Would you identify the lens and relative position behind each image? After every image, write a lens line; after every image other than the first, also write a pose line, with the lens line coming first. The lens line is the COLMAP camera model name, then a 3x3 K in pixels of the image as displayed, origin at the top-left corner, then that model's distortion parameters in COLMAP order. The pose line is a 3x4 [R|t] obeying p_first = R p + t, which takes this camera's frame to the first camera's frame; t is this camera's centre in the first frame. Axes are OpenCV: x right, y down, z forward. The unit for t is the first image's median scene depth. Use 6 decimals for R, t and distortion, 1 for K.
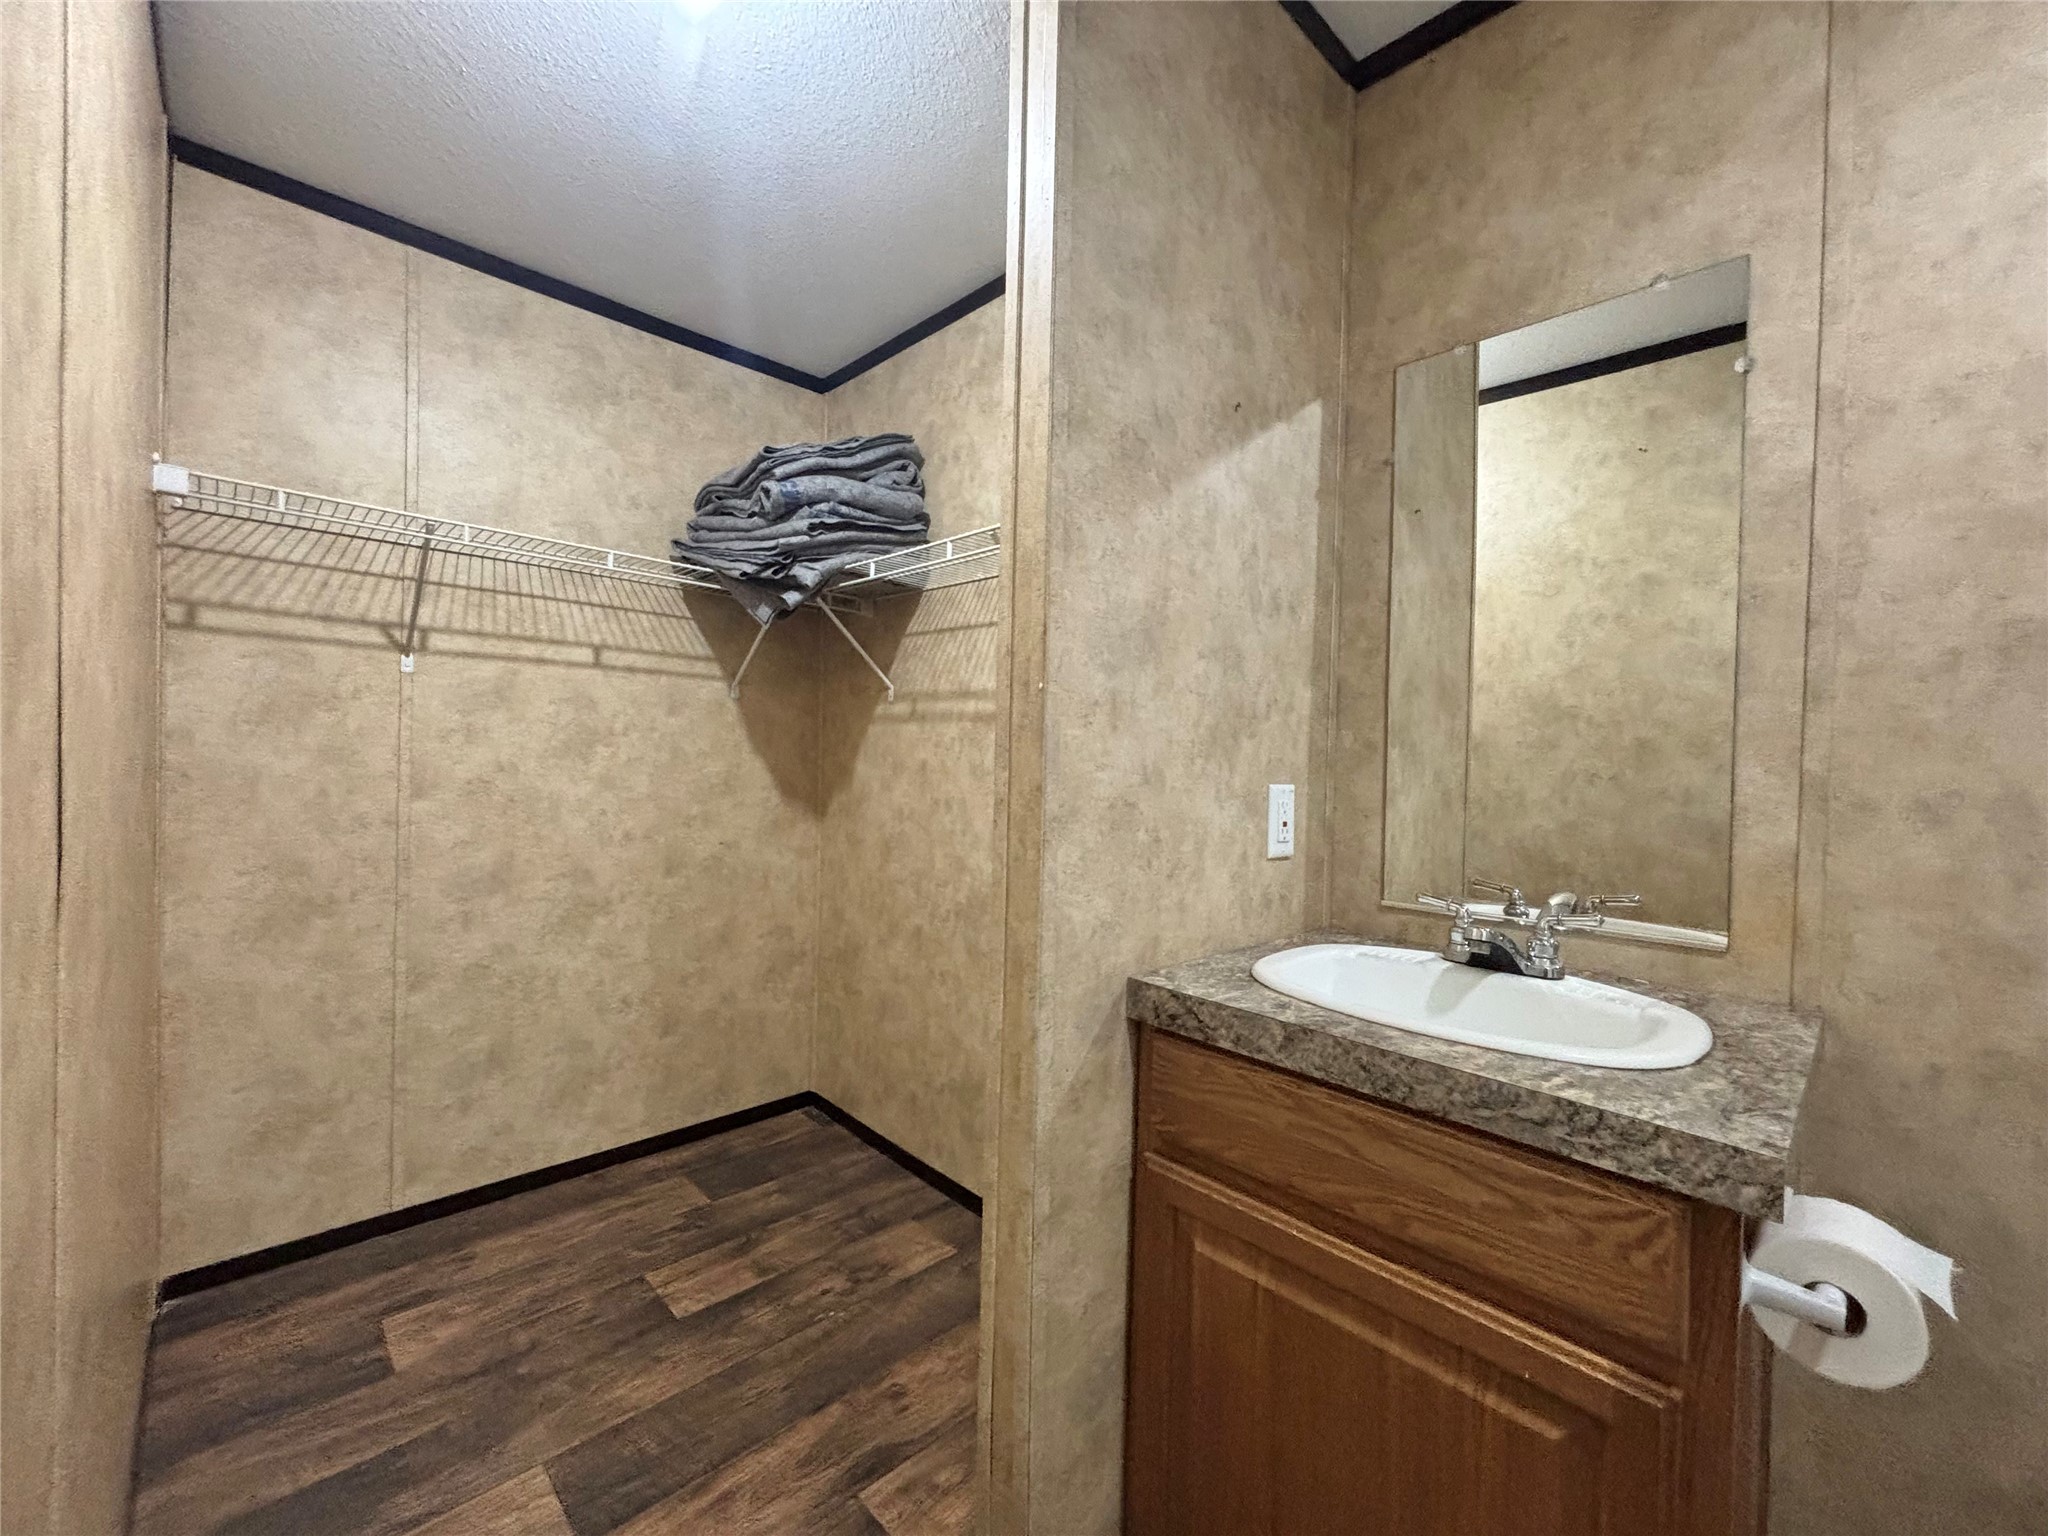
lens RADIAL K [[829.7, 0, 1024.0], [0, 829.7, 768.0], [0, 0, 1]] dist [0.003056, -0.000301]
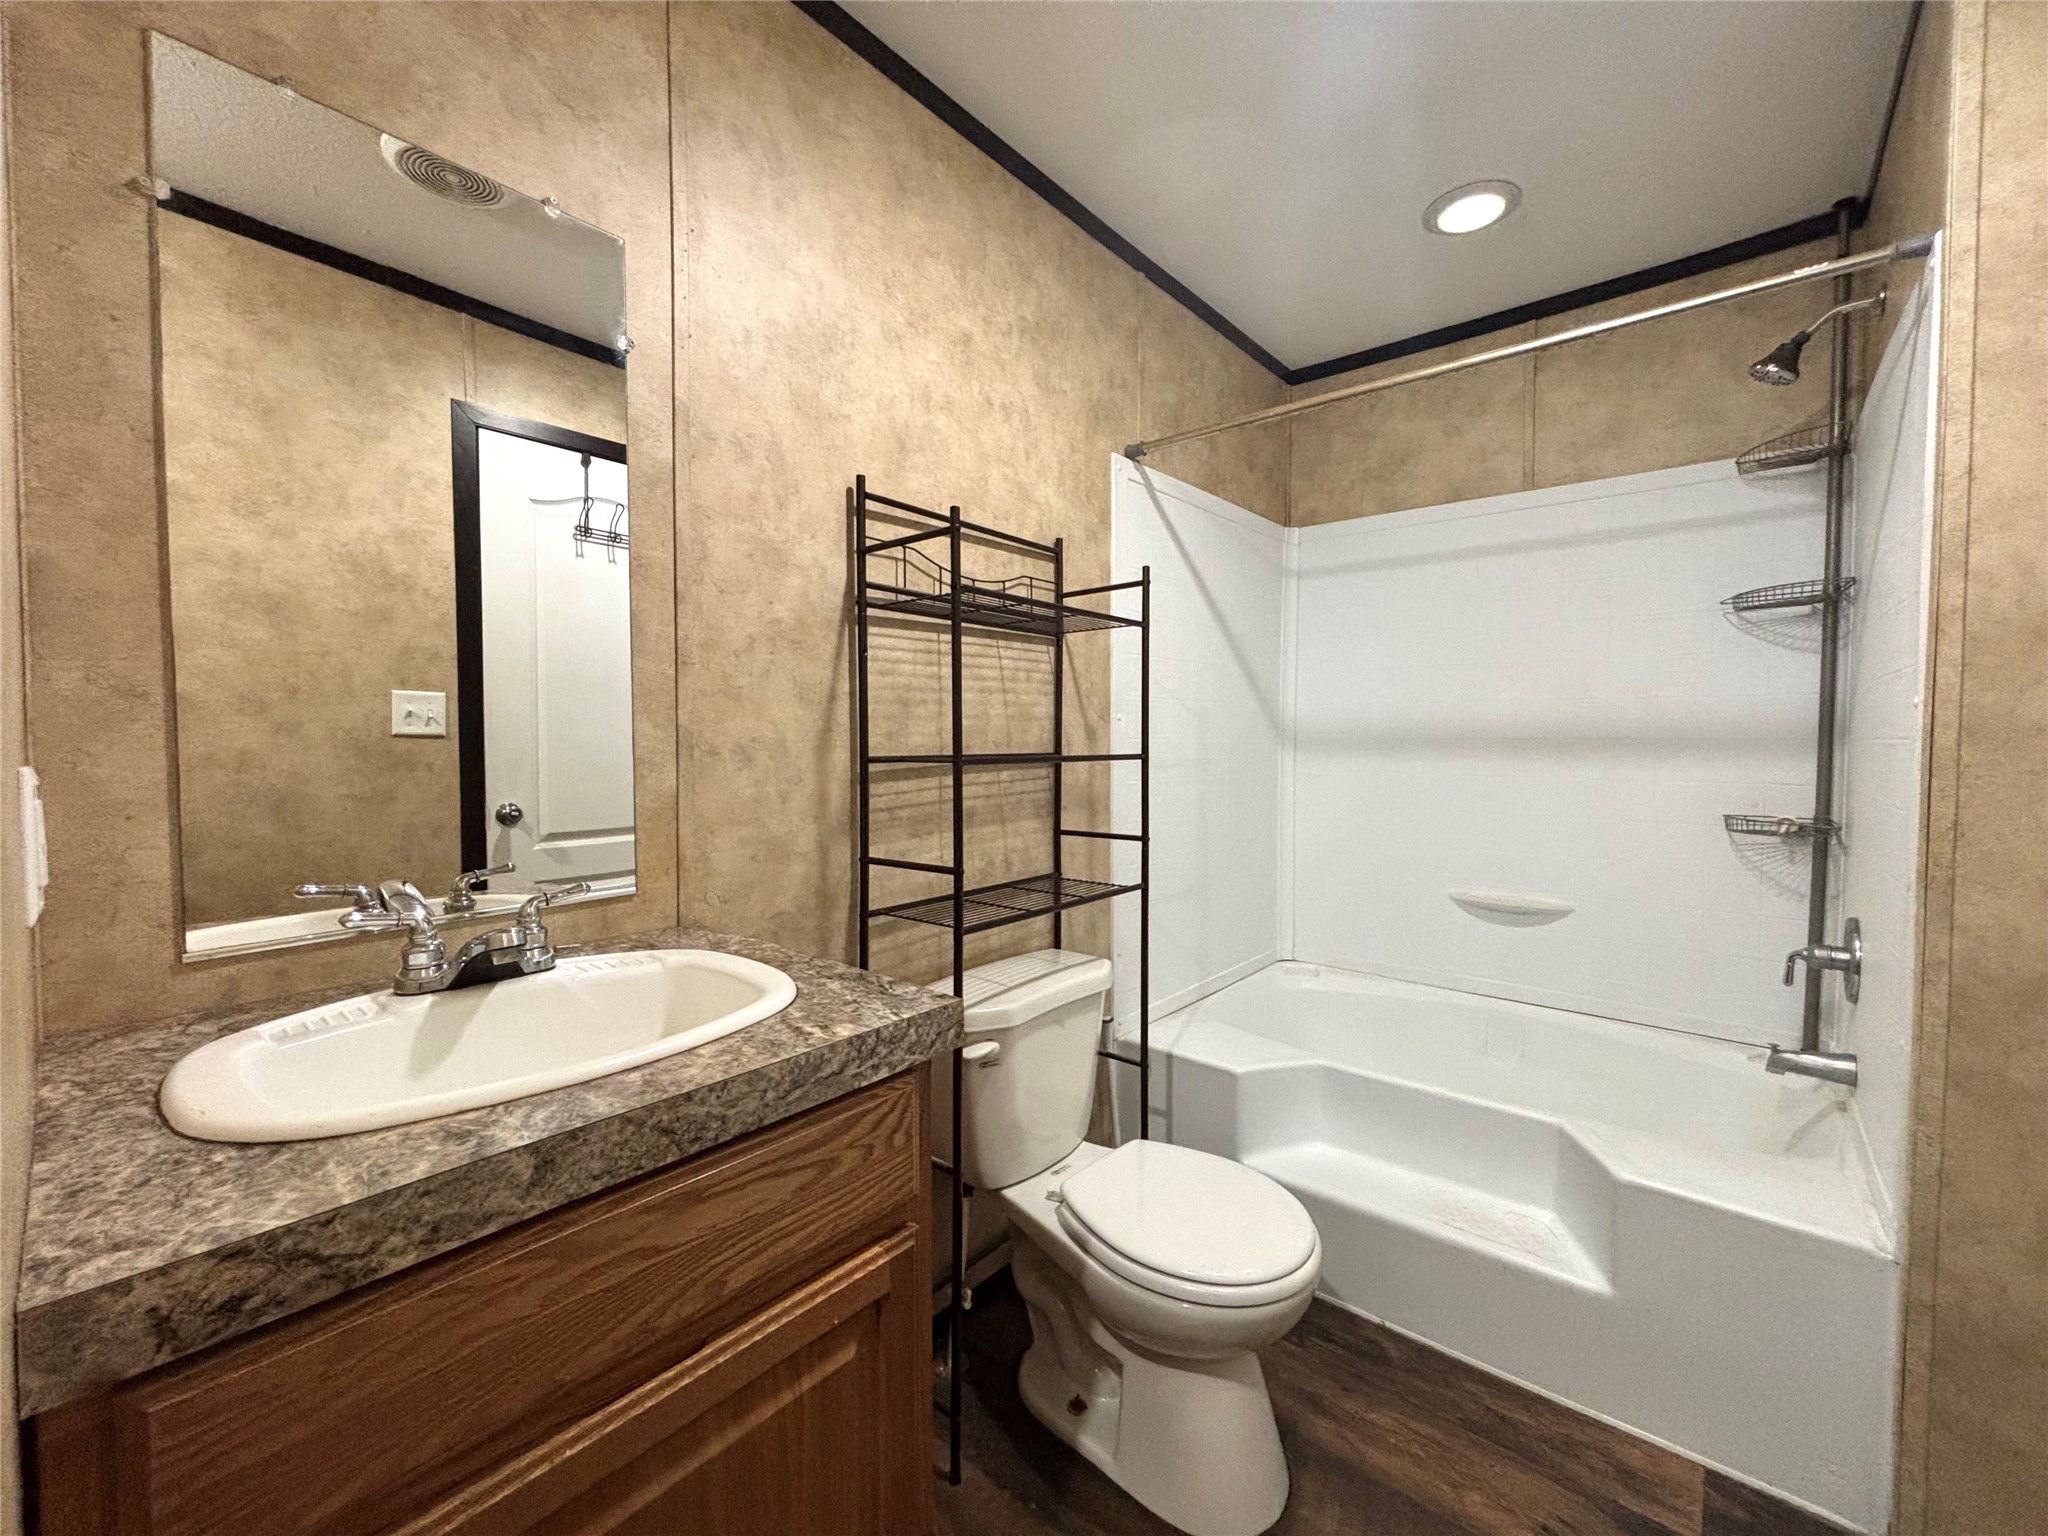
lens RADIAL K [[829.7, 0, 1024.0], [0, 829.7, 768.0], [0, 0, 1]] dist [0.003056, -0.000301]
pose [[-0.097107, -0.060102, 0.993458, -0.355306], [0.015419, 0.997964, 0.061882, -0.001081], [-0.995154, 0.021327, -0.095983, 0.798691]]
